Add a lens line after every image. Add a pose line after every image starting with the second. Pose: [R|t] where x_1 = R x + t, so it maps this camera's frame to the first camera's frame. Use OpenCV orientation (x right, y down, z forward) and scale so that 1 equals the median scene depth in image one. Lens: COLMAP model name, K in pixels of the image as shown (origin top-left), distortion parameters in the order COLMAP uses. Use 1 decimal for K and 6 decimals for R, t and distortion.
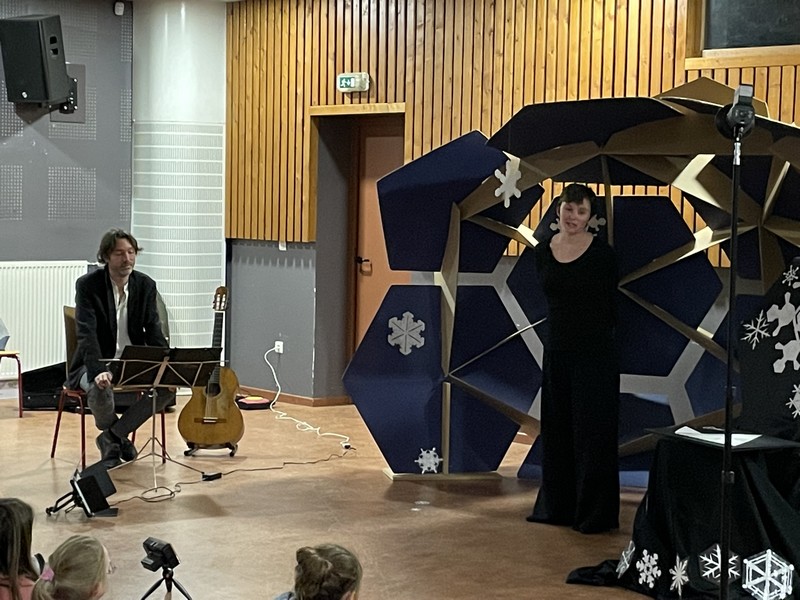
lens RADIAL K [[1654.9, 0, 399.9], [0, 1654.9, 298.8], [0, 0, 1]] dist [0.157002, 0.000000]
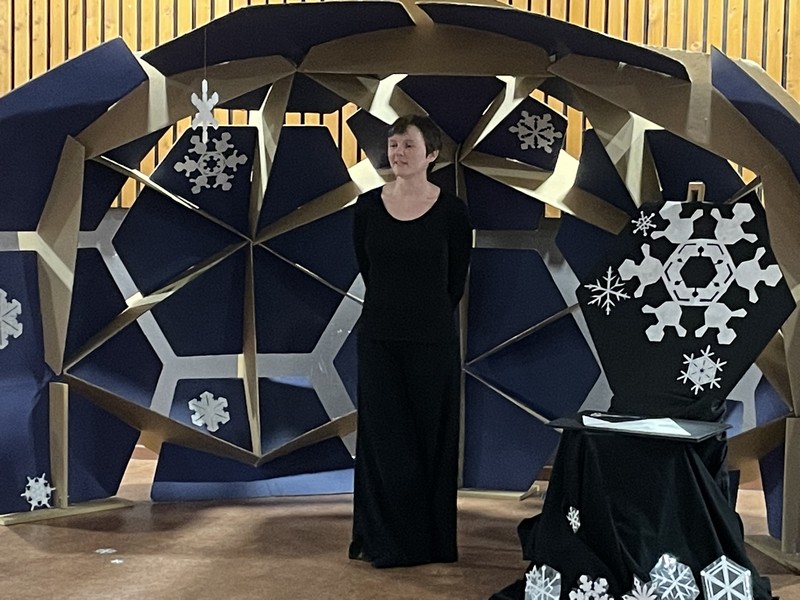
lens RADIAL K [[1970.4, 0, 403.0], [0, 1970.4, 297.7], [0, 0, 1]] dist [0.207086, 0.000000]
pose [[0.844700, -0.054966, 0.532410, -0.334428], [0.037967, 0.998361, 0.042834, -0.020210], [-0.533891, -0.015968, 0.845402, 0.196482]]
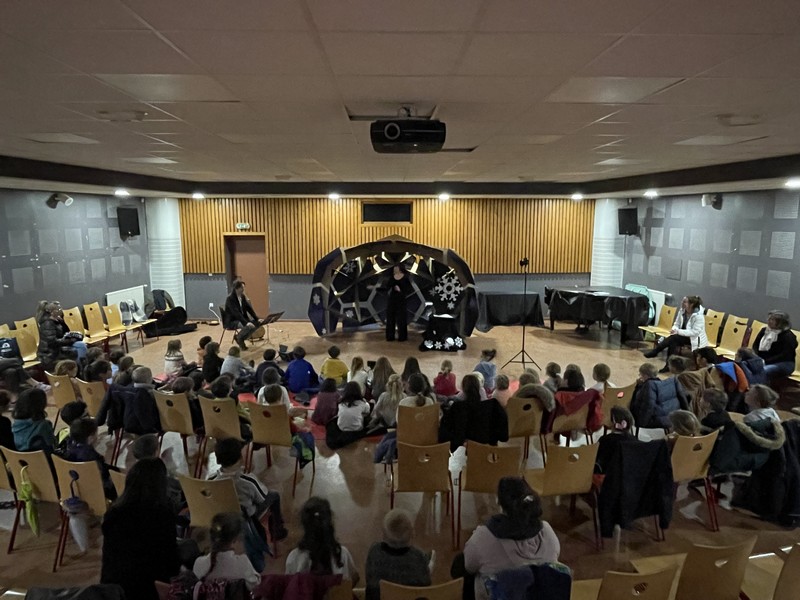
lens RADIAL K [[516.2, 0, 395.3], [0, 516.2, 301.5], [0, 0, 1]] dist [0.004756, 0.000172]
pose [[0.716670, -0.142524, 0.682694, -0.744465], [0.064330, 0.988232, 0.138779, -0.141322], [-0.694439, -0.055541, 0.717405, 0.016938]]
